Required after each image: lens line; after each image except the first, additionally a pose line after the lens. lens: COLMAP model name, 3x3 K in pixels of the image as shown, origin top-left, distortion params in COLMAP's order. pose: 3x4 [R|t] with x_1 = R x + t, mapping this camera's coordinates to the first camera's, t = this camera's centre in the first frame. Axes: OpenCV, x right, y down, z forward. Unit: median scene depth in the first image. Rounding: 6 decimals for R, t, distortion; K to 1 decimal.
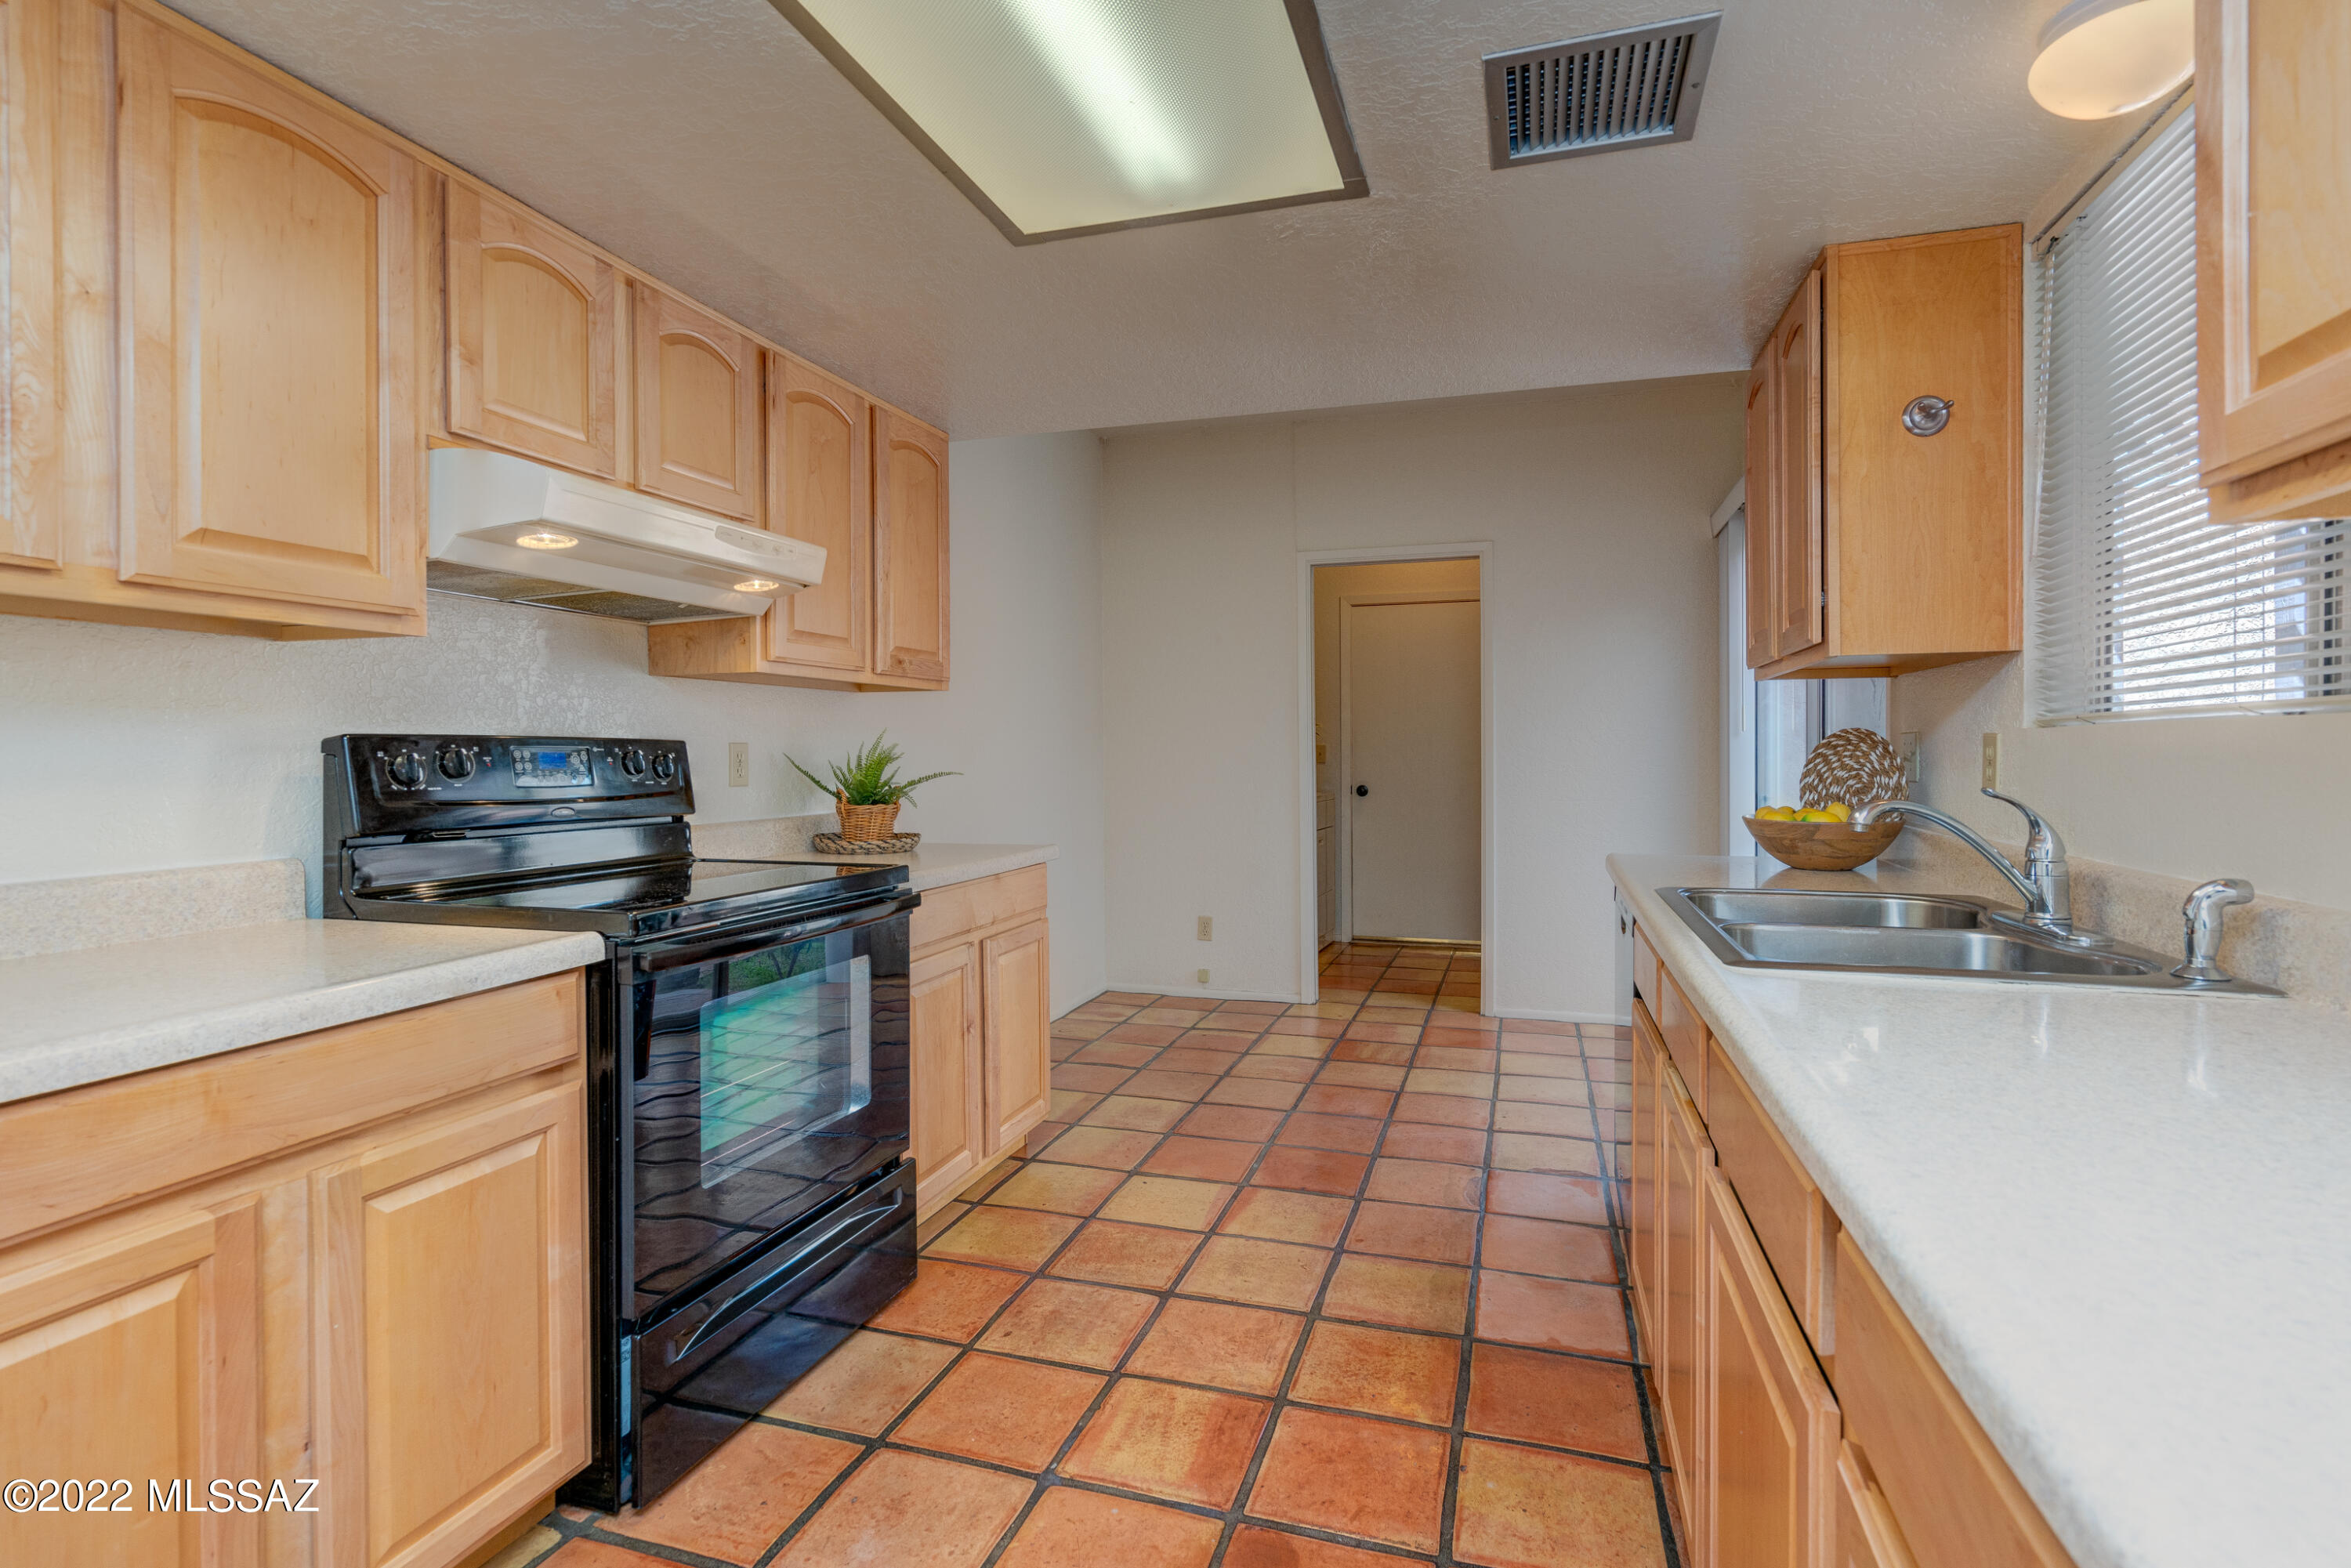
lens RADIAL K [[1064.4, 0, 1187.5], [0, 1064.4, 749.9], [0, 0, 1]] dist [-0.032653, -0.000487]
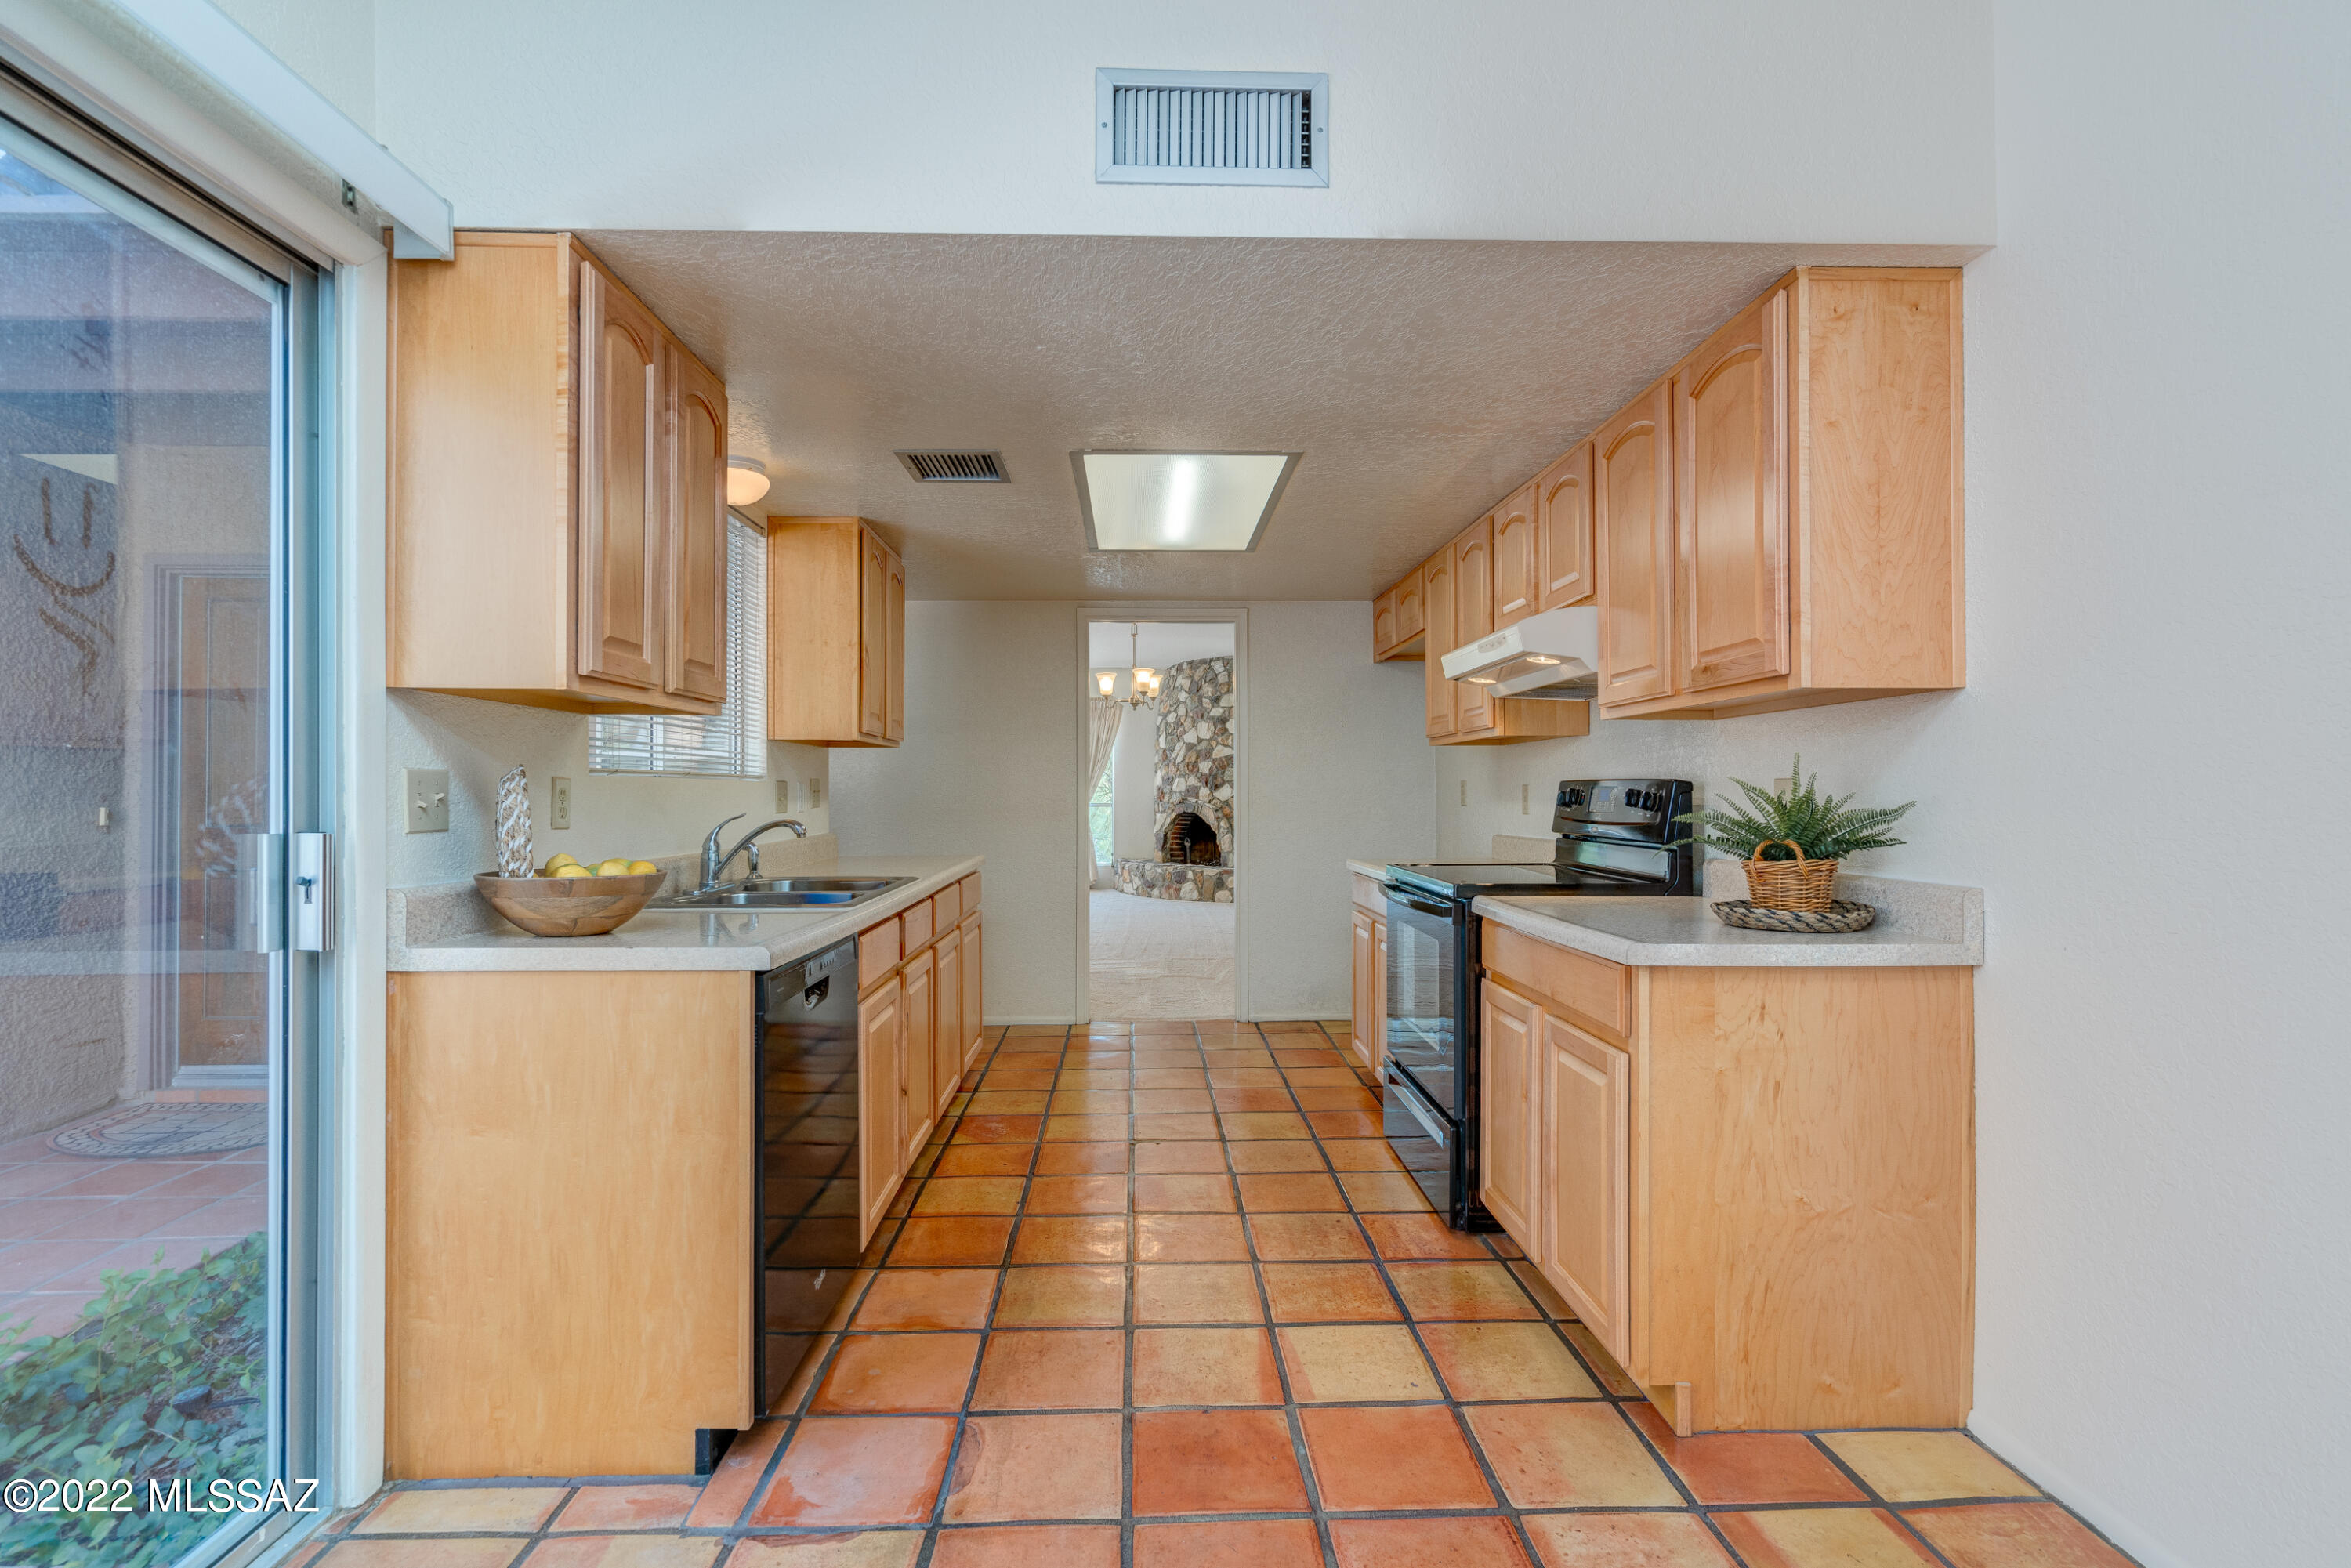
lens RADIAL K [[1064.4, 0, 1169.4], [0, 1064.4, 784.1], [0, 0, 1]] dist [-0.032653, -0.000487]
pose [[-0.943280, 0.002241, -0.331991, 0.421628], [0.005079, 0.999958, -0.007682, -0.005029], [0.331960, -0.008933, -0.943251, 1.907887]]
